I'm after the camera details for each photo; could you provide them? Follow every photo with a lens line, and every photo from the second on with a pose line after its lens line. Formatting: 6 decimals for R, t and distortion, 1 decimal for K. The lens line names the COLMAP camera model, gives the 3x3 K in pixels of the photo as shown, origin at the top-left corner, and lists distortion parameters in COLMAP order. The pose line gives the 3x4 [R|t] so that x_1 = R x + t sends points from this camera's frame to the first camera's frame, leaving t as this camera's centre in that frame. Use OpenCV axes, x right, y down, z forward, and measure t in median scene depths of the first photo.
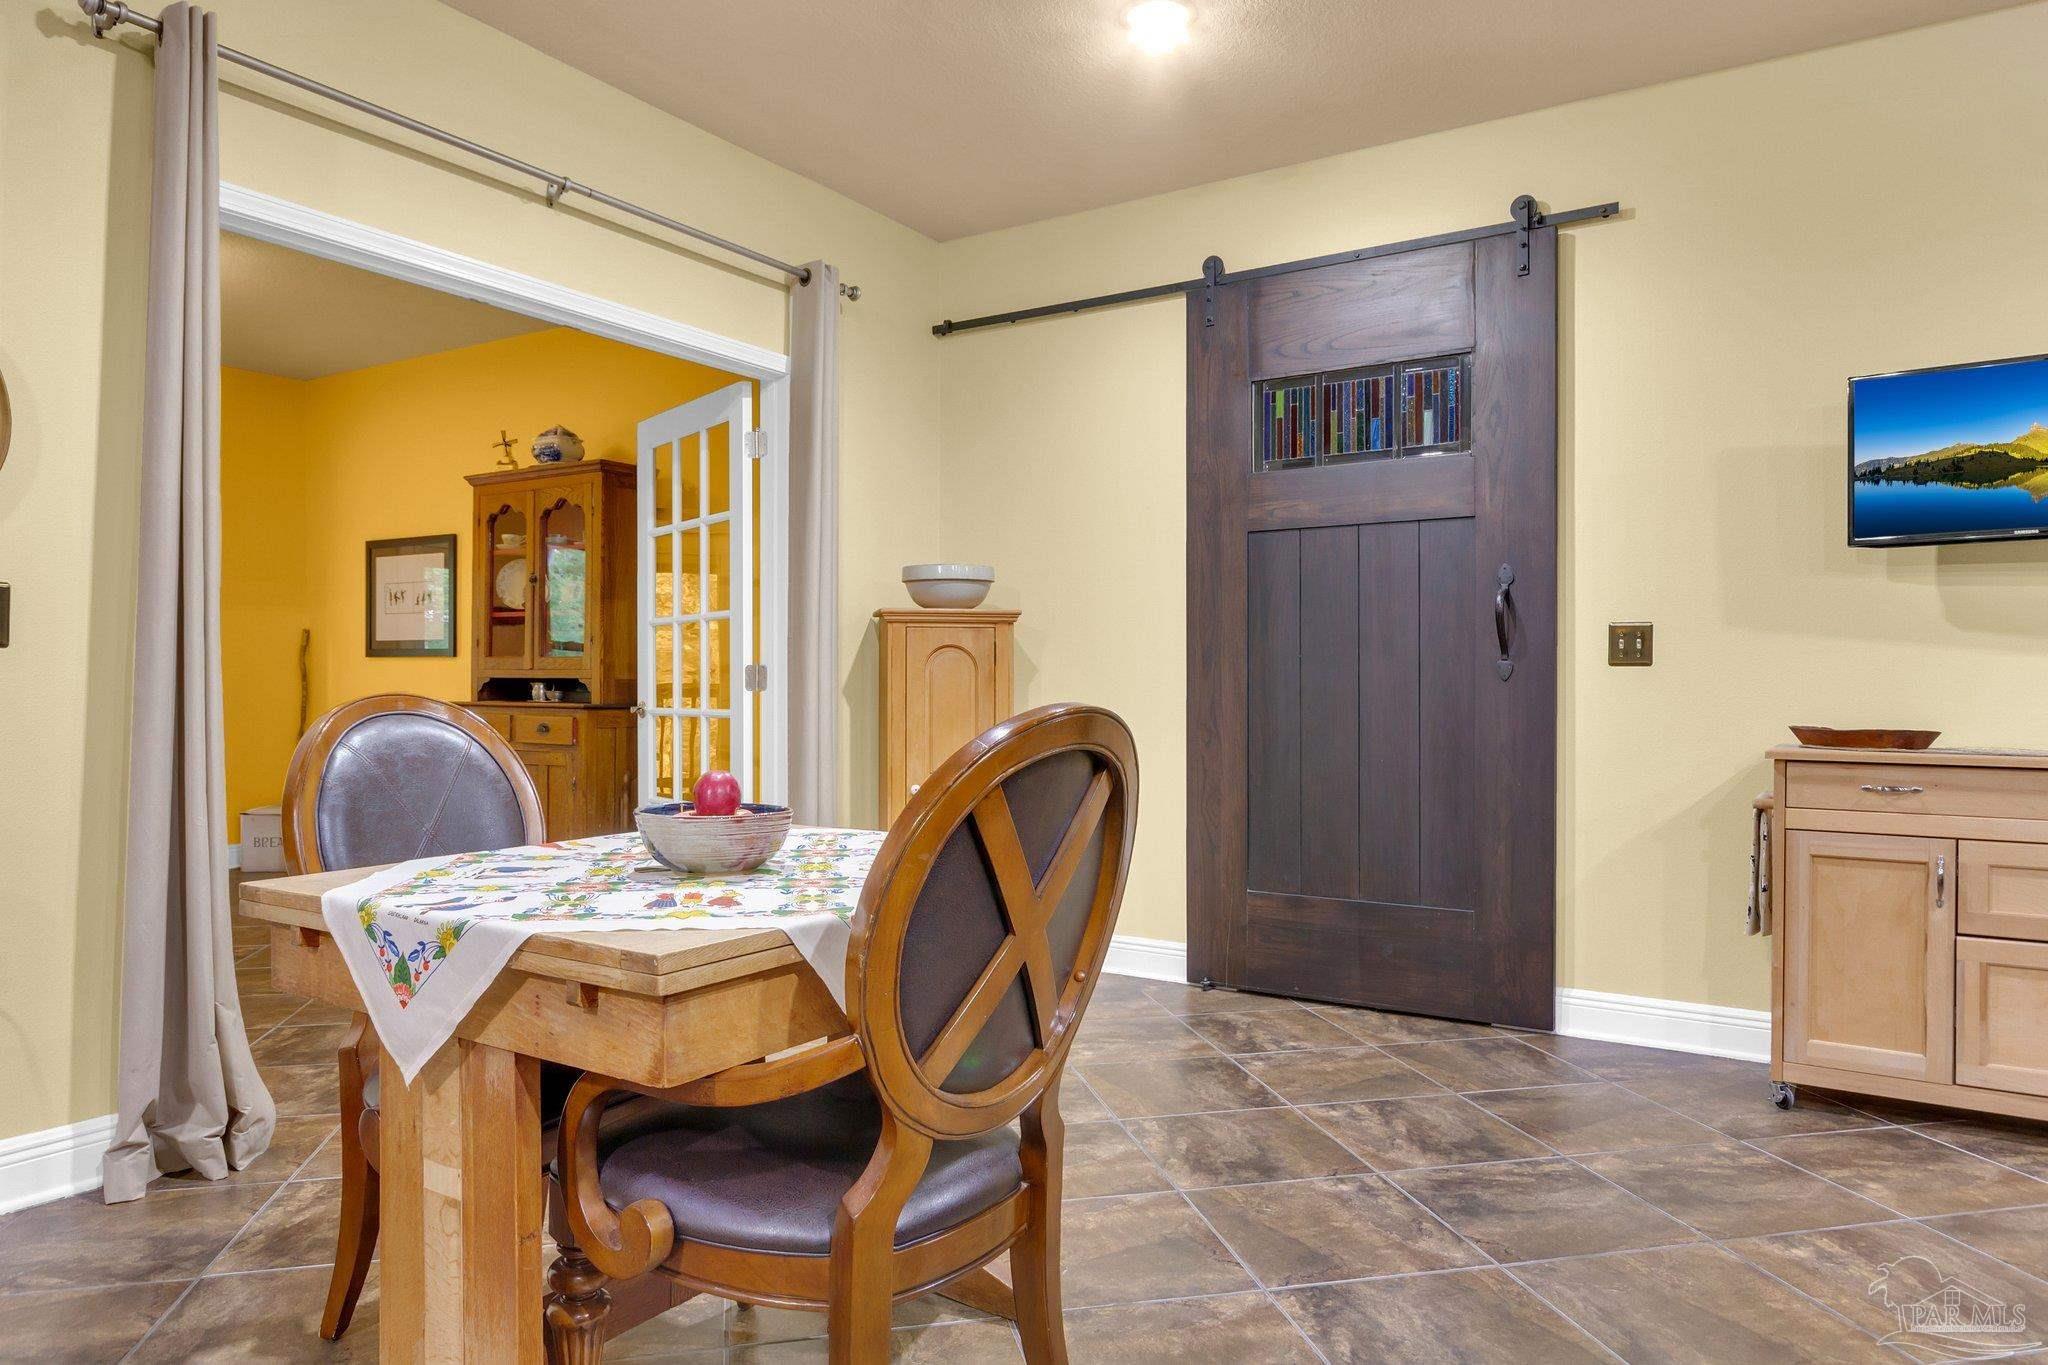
lens RADIAL K [[1288.2, 0, 1029.4], [0, 1288.2, 696.1], [0, 0, 1]] dist [-0.001001, -0.003221]
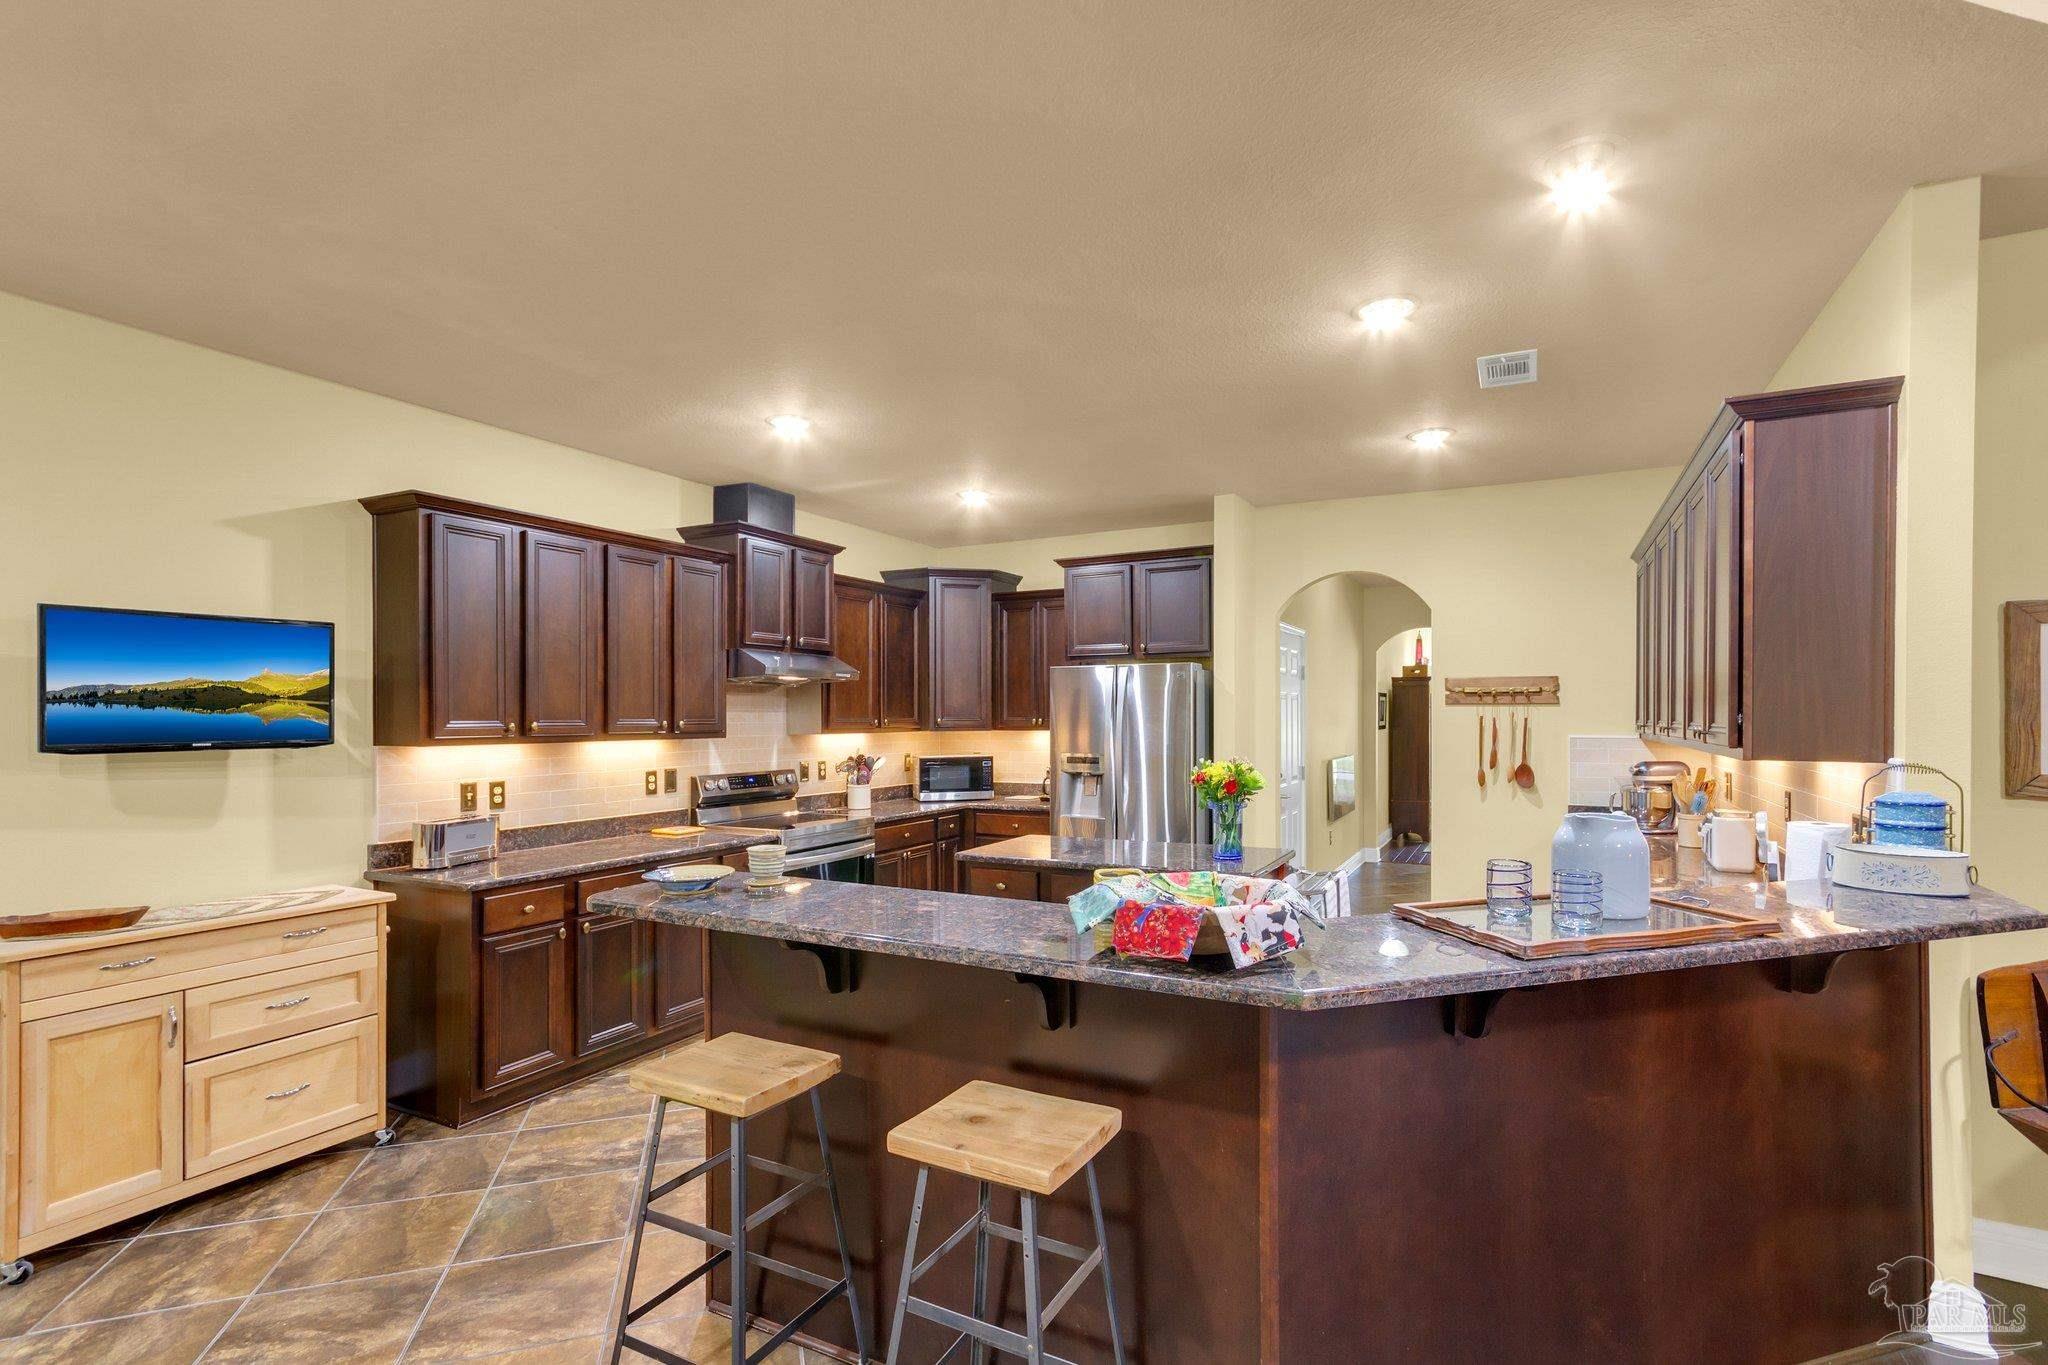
lens RADIAL K [[958.6, 0, 1047.1], [0, 958.6, 716.3], [0, 0, 1]] dist [0.005240, 0.004057]
pose [[-0.089035, -0.006669, 0.996006, -0.304481], [0.010899, 0.999911, 0.007669, -0.153180], [-0.995969, 0.011539, -0.088955, 0.206578]]
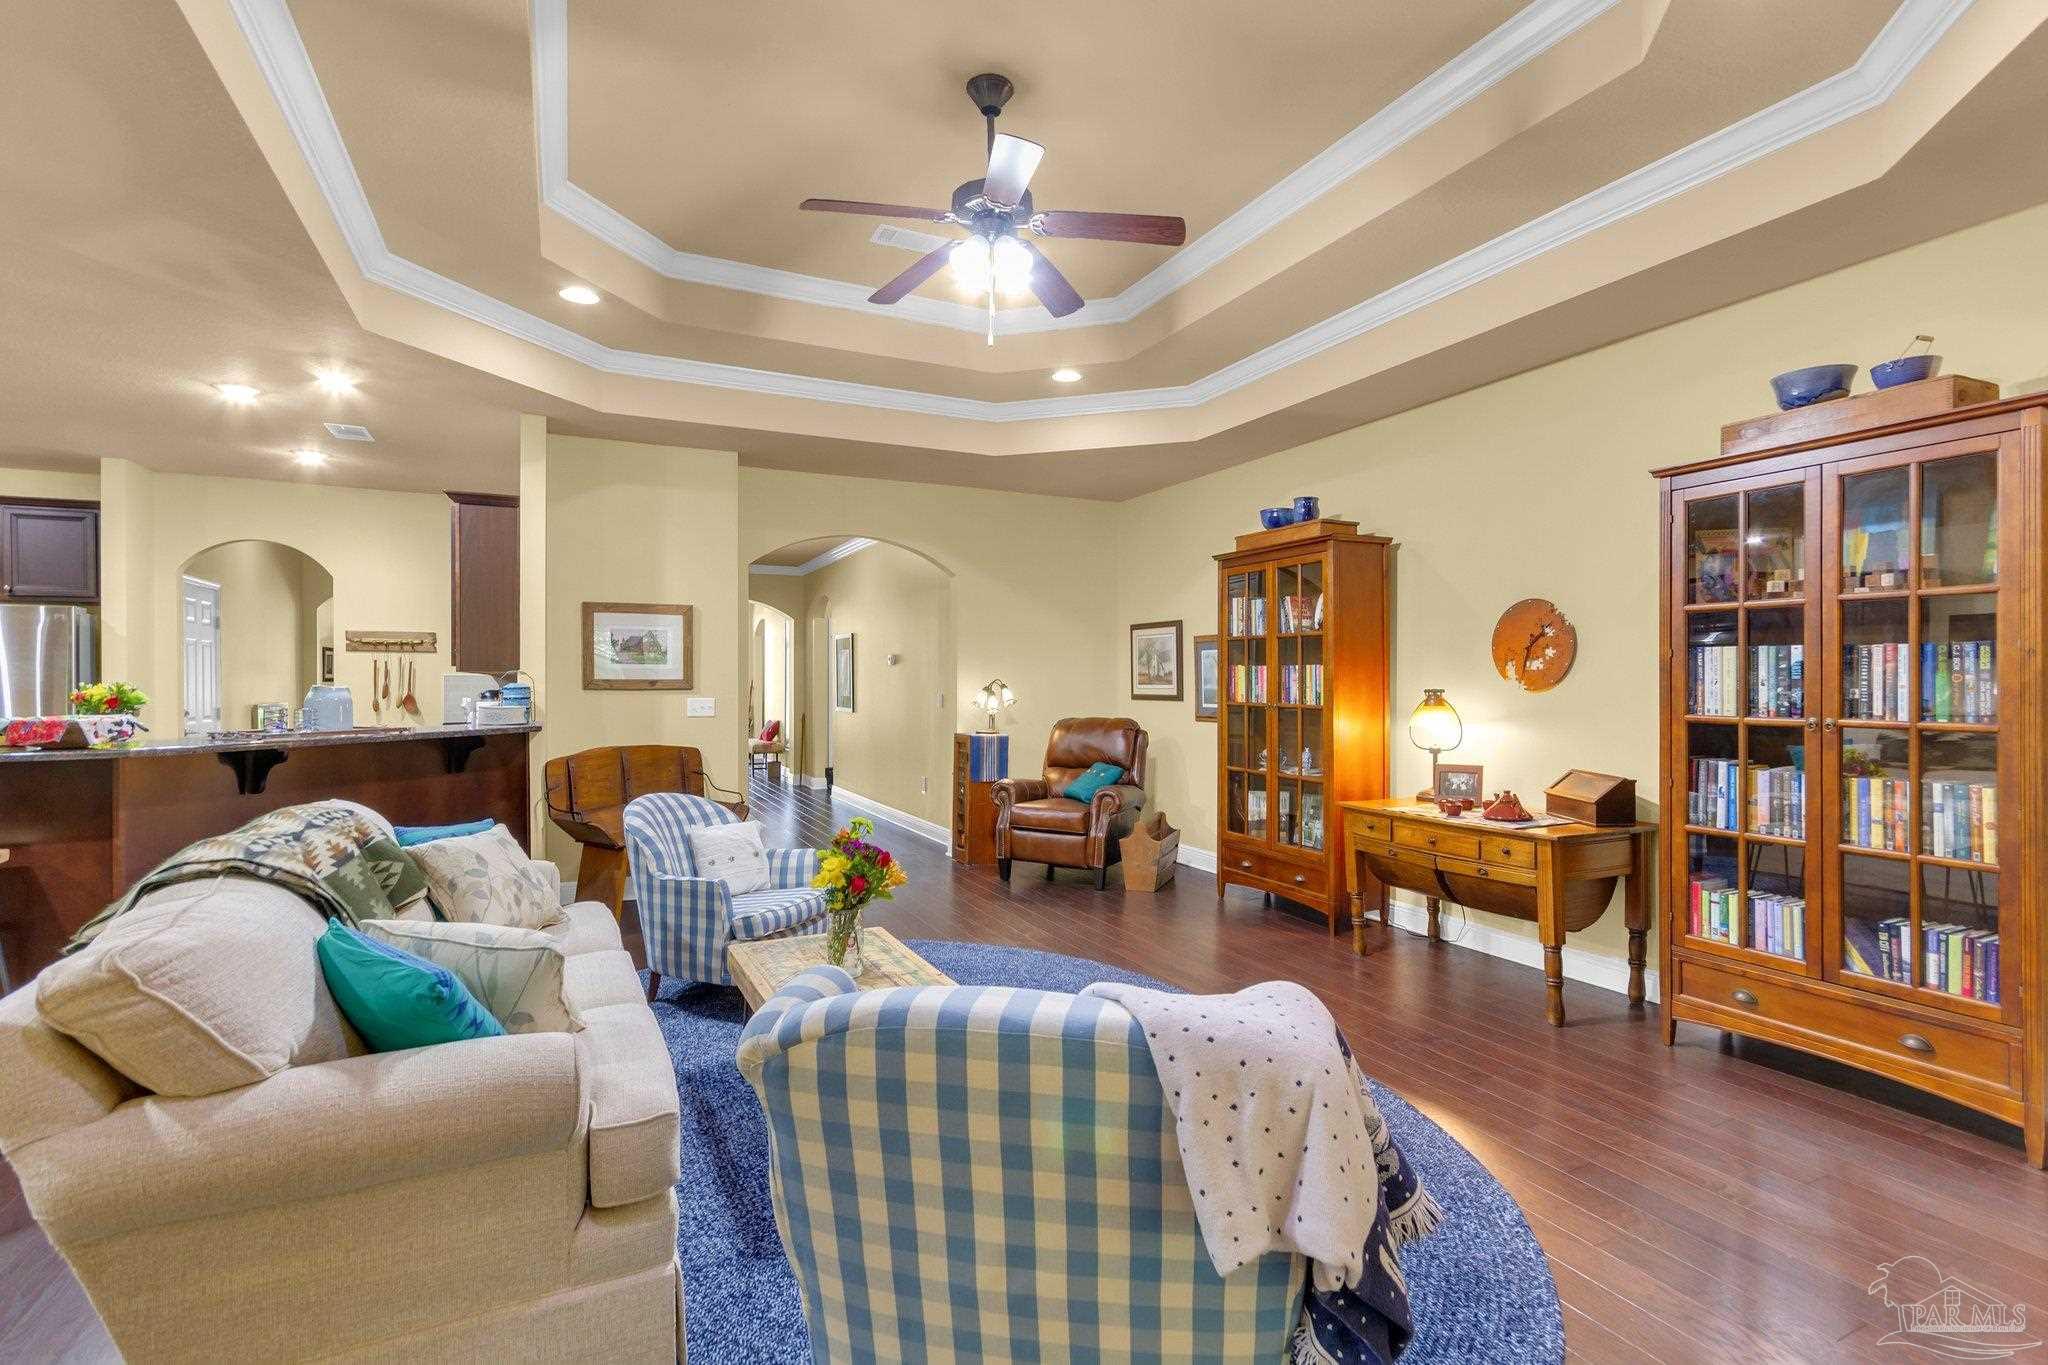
lens RADIAL K [[958.6, 0, 1021.7], [0, 958.6, 684.0], [0, 0, 1]] dist [0.005240, 0.004057]
pose [[-0.845666, -0.006273, 0.533676, -1.222023], [0.000880, 0.999913, 0.013149, -0.103245], [-0.533712, 0.011589, -0.845587, 0.411808]]
